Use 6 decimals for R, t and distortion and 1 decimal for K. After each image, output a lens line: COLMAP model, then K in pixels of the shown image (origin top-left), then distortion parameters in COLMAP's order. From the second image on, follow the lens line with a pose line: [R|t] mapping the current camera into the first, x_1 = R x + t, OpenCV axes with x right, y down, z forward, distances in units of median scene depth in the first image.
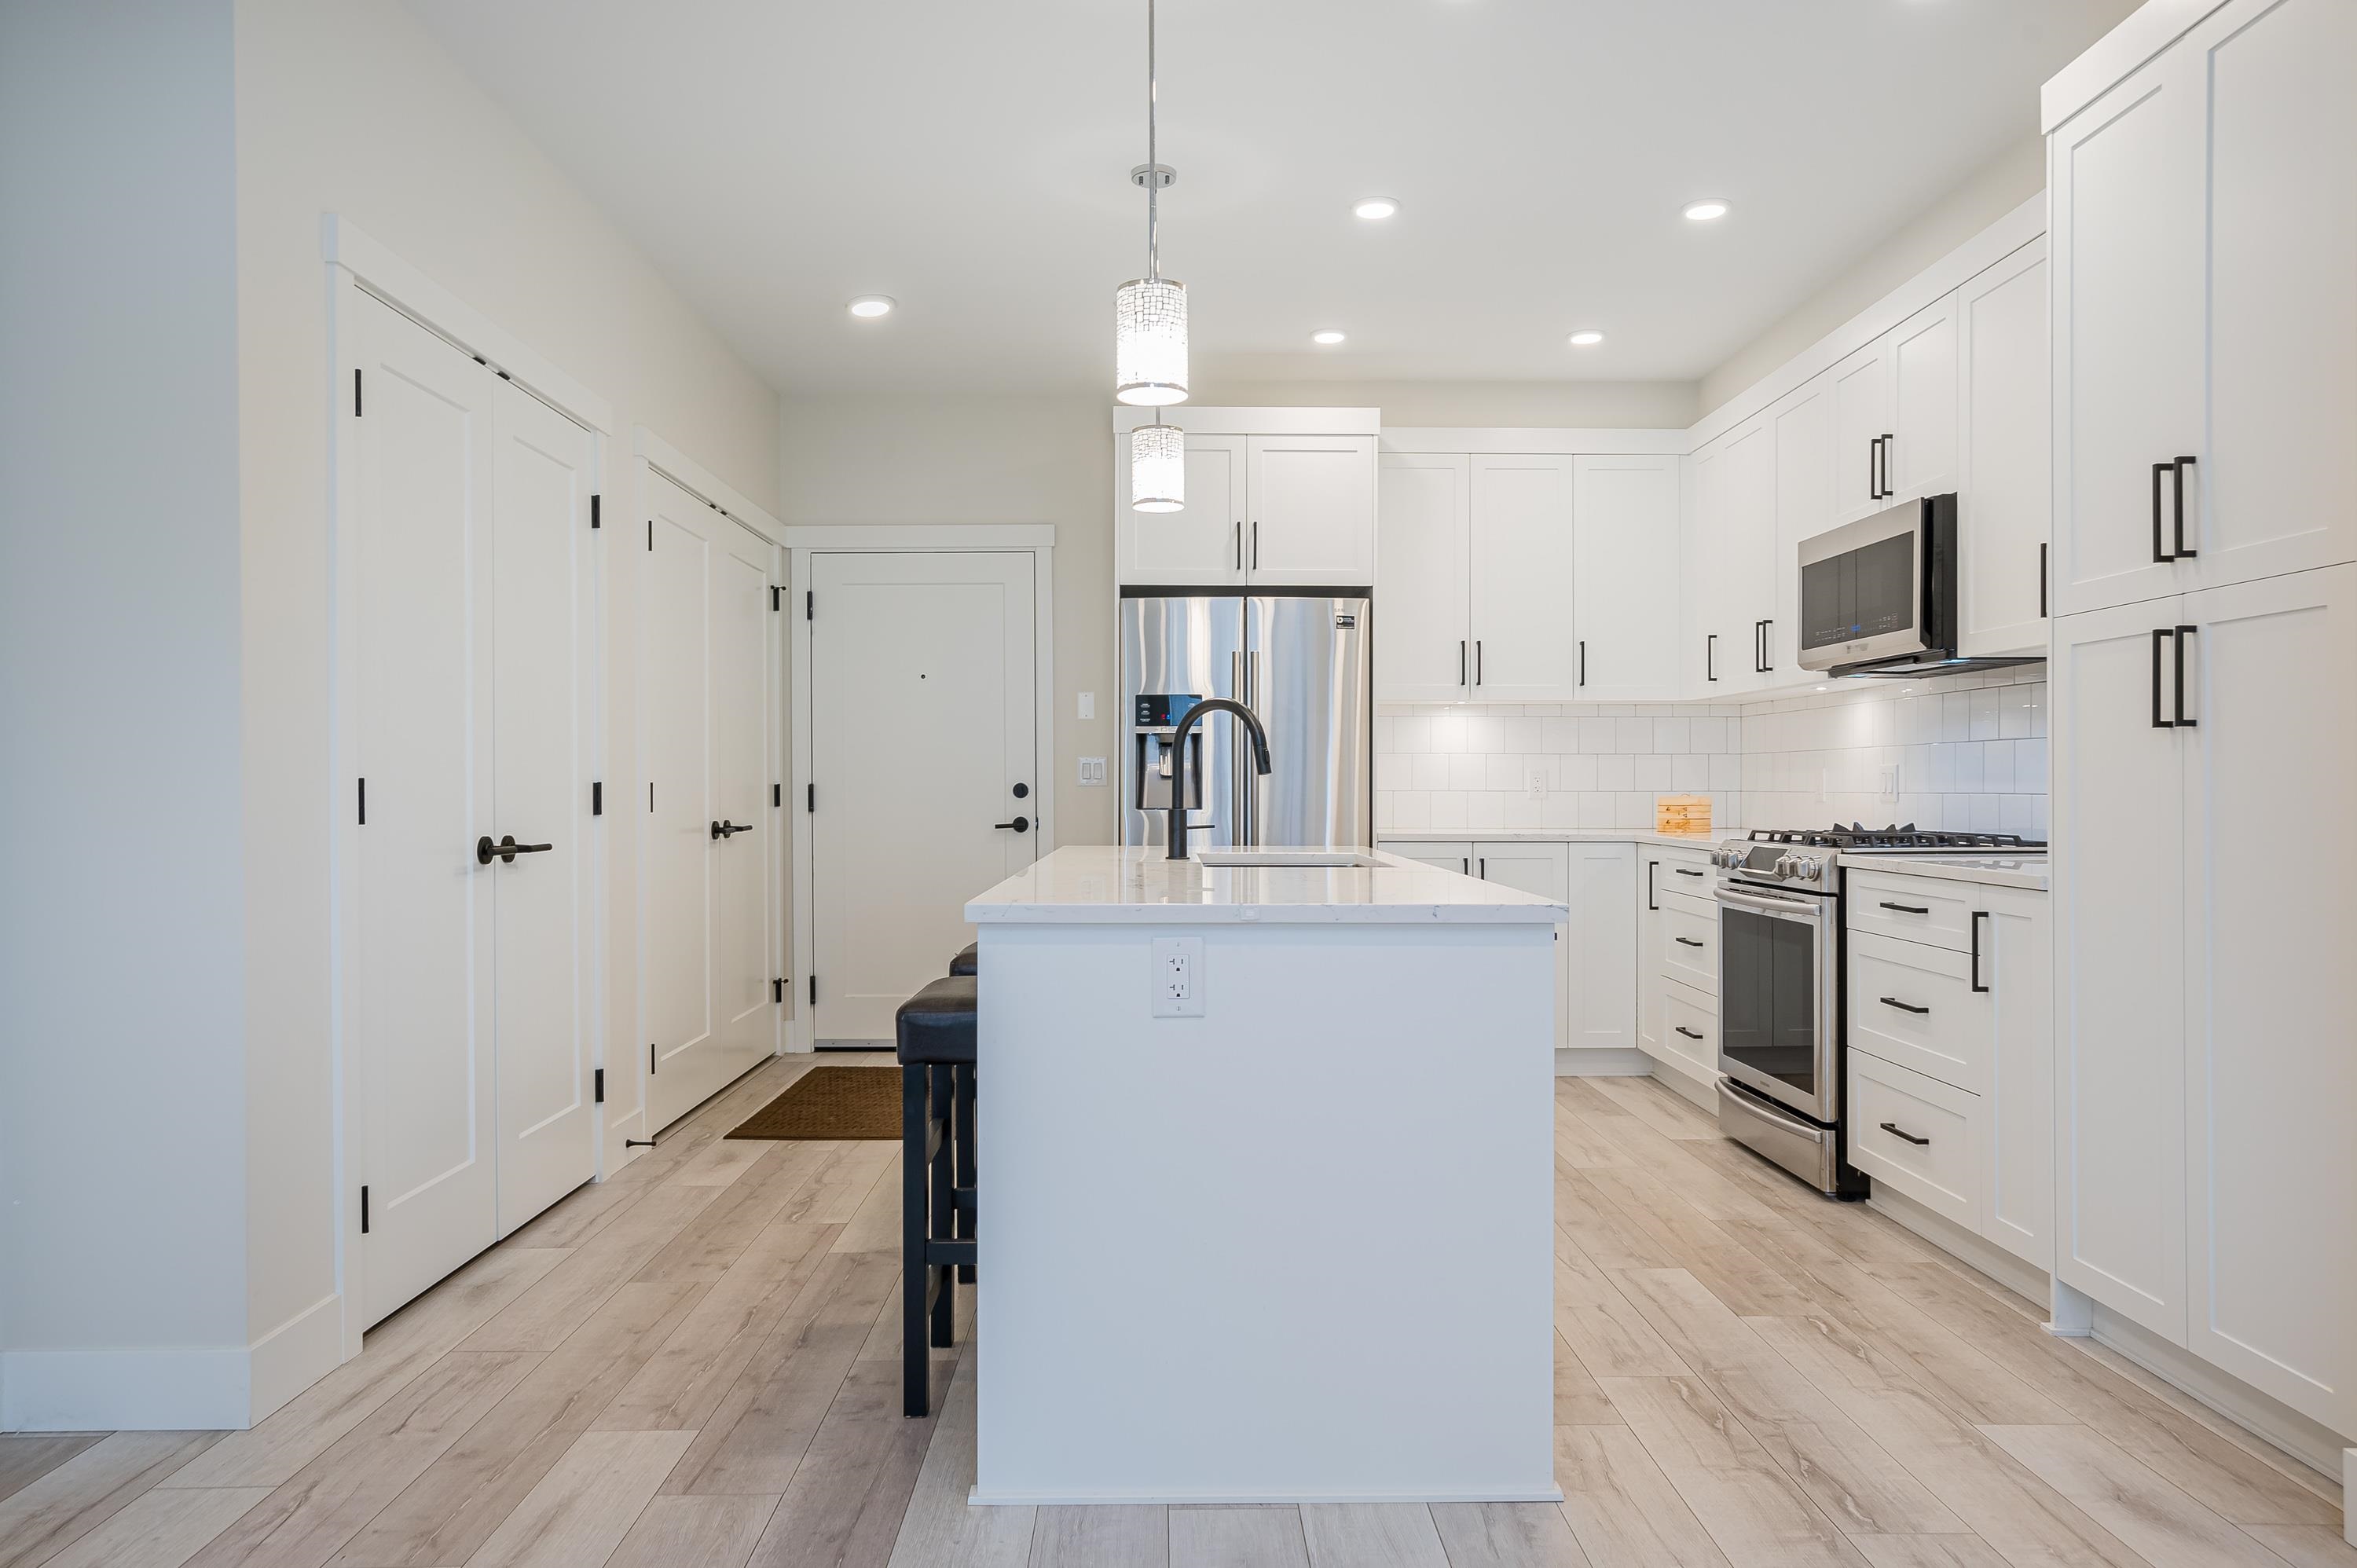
lens RADIAL K [[1480.0, 0, 1174.1], [0, 1480.0, 787.5], [0, 0, 1]] dist [-0.001021, 0.005767]
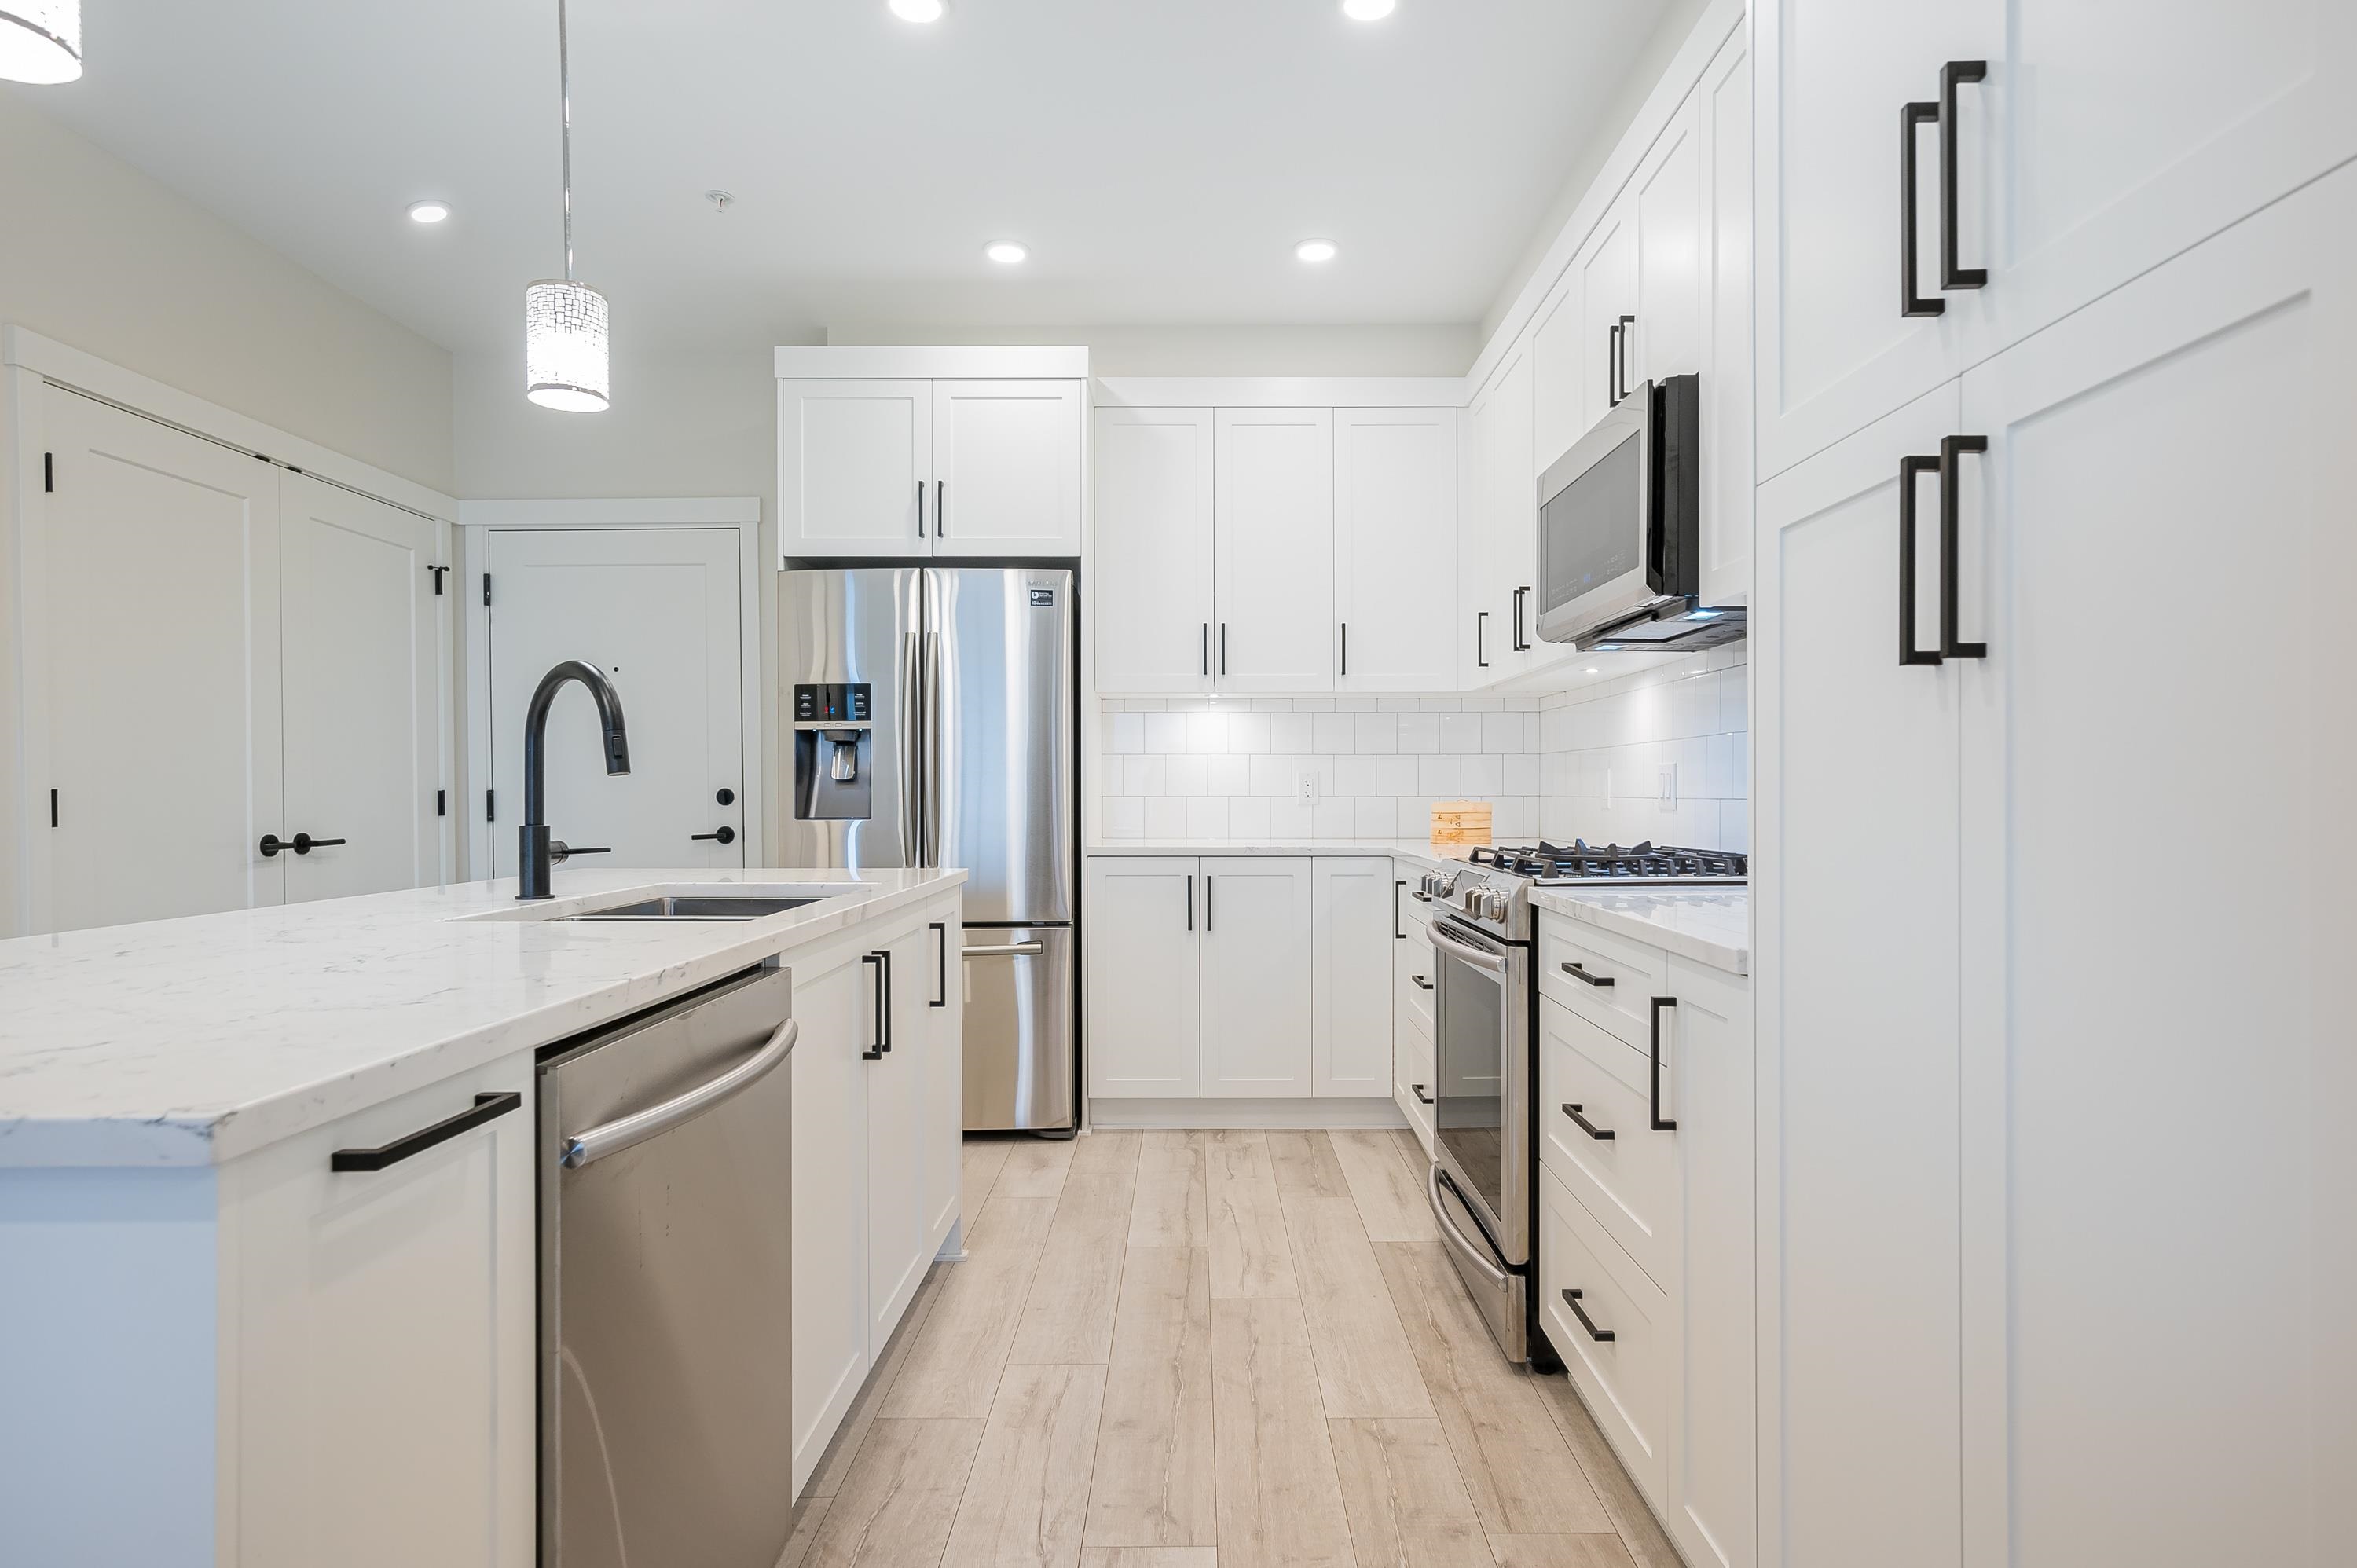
lens RADIAL K [[1244.2, 0, 1190.9], [0, 1244.2, 800.6], [0, 0, 1]] dist [-0.000151, -0.001114]
pose [[0.999859, -0.002279, -0.016659, 0.250776], [0.002395, 0.999973, 0.006937, -0.000398], [0.016643, -0.006976, 0.999837, 0.340343]]
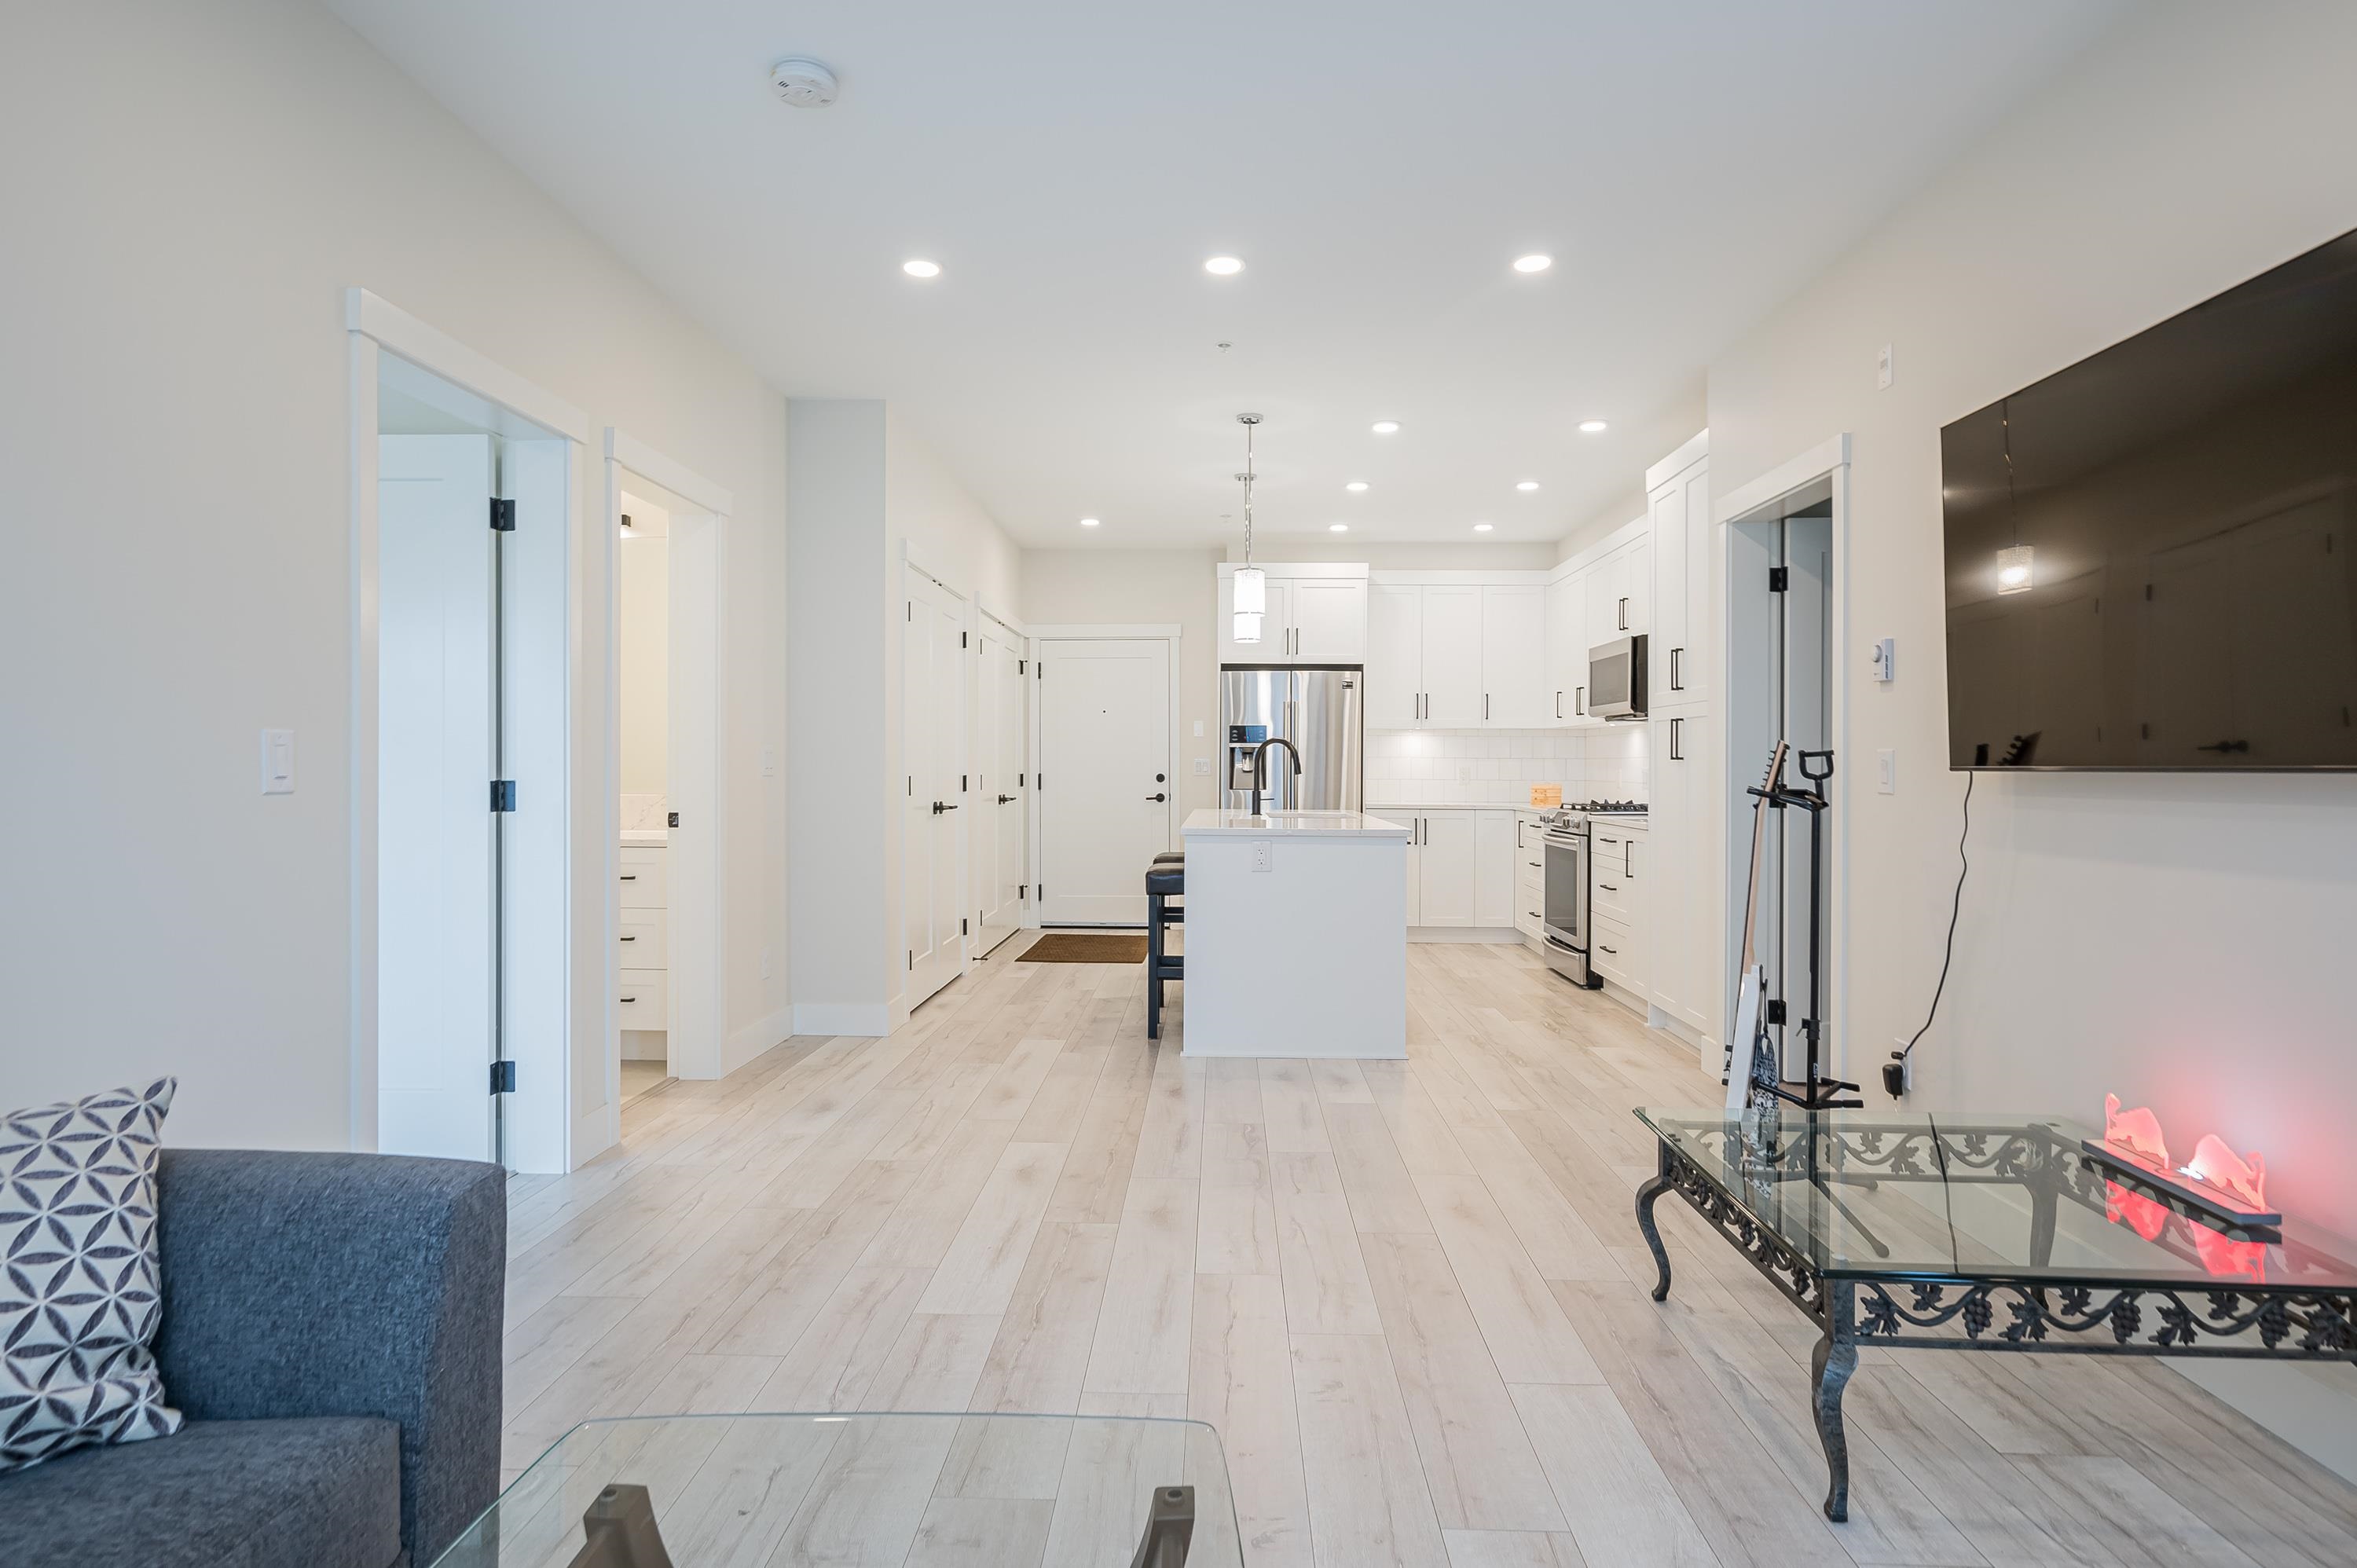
lens RADIAL K [[1244.2, 0, 1176.1], [0, 1244.2, 770.0], [0, 0, 1]] dist [-0.000151, -0.001114]
pose [[0.998830, 0.005094, -0.048101, -0.020994], [-0.005017, 0.999986, 0.001713, -0.013051], [0.048109, -0.001470, 0.998841, -0.591815]]
